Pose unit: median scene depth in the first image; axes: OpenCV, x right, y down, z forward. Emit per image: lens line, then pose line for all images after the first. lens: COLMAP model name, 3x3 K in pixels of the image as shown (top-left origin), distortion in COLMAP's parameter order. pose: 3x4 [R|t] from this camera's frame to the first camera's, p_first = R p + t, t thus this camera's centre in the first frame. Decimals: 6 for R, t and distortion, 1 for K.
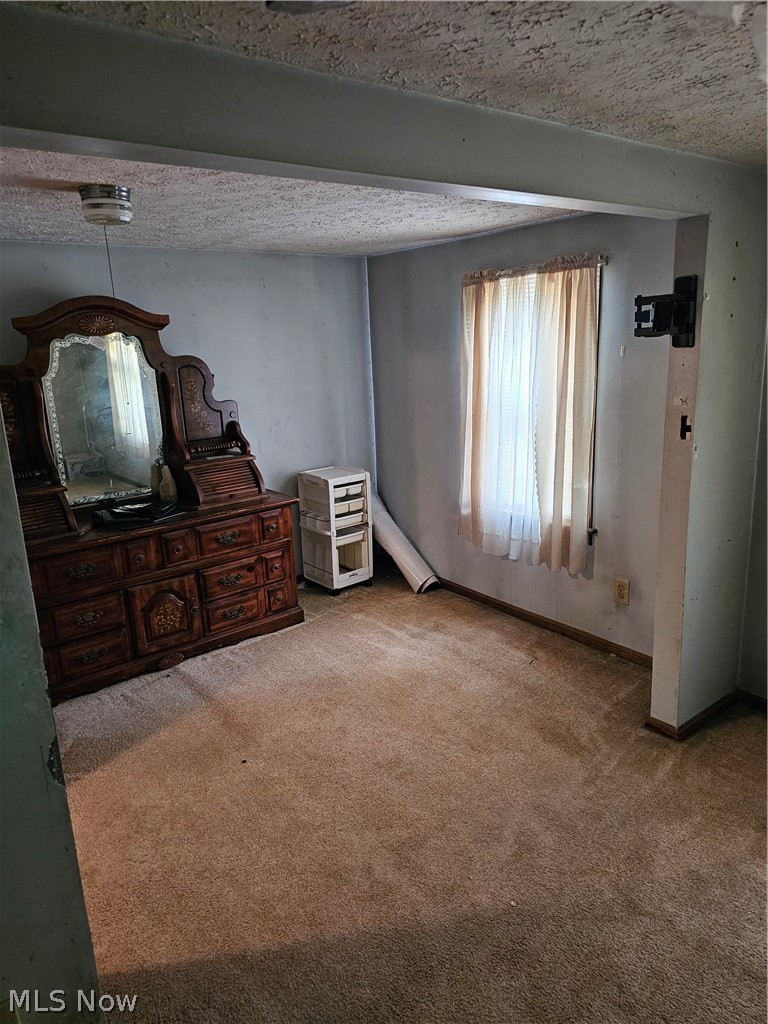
lens RADIAL K [[697.2, 0, 382.3], [0, 697.2, 504.9], [0, 0, 1]] dist [0.027301, -0.002244]
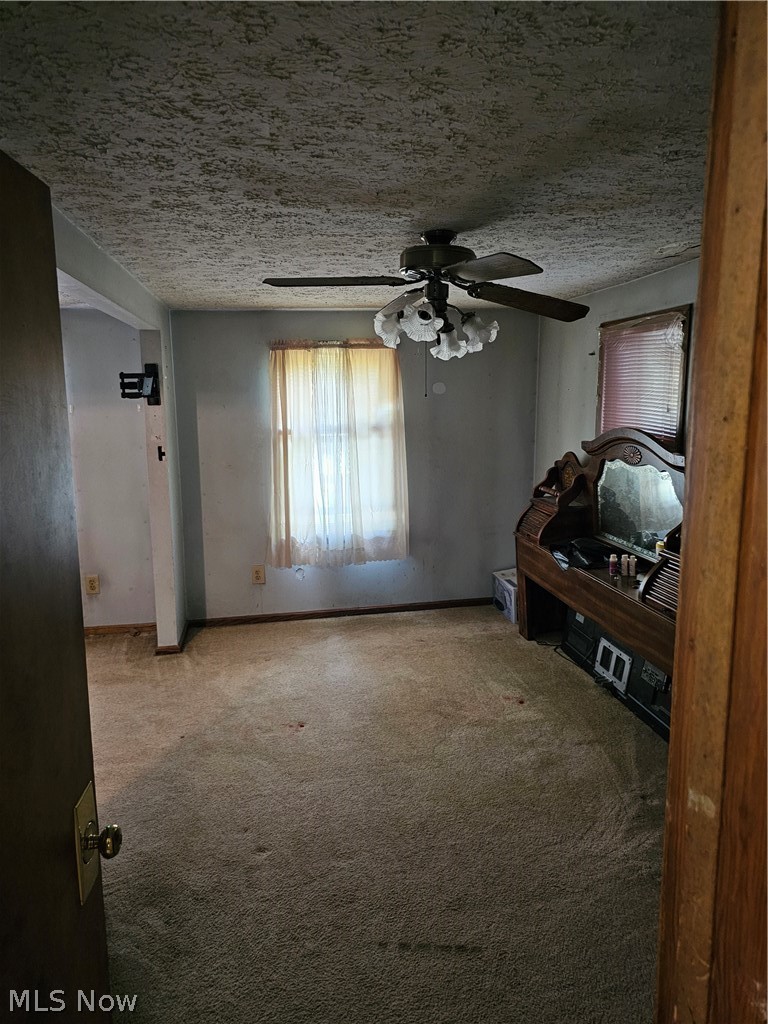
lens RADIAL K [[697.2, 0, 384.4], [0, 697.2, 512.0], [0, 0, 1]] dist [0.027301, -0.002244]
pose [[0.470208, -0.116606, 0.874818, -0.771548], [0.194564, 0.980542, 0.026122, 0.083194], [-0.860842, 0.157925, 0.483746, -0.221271]]
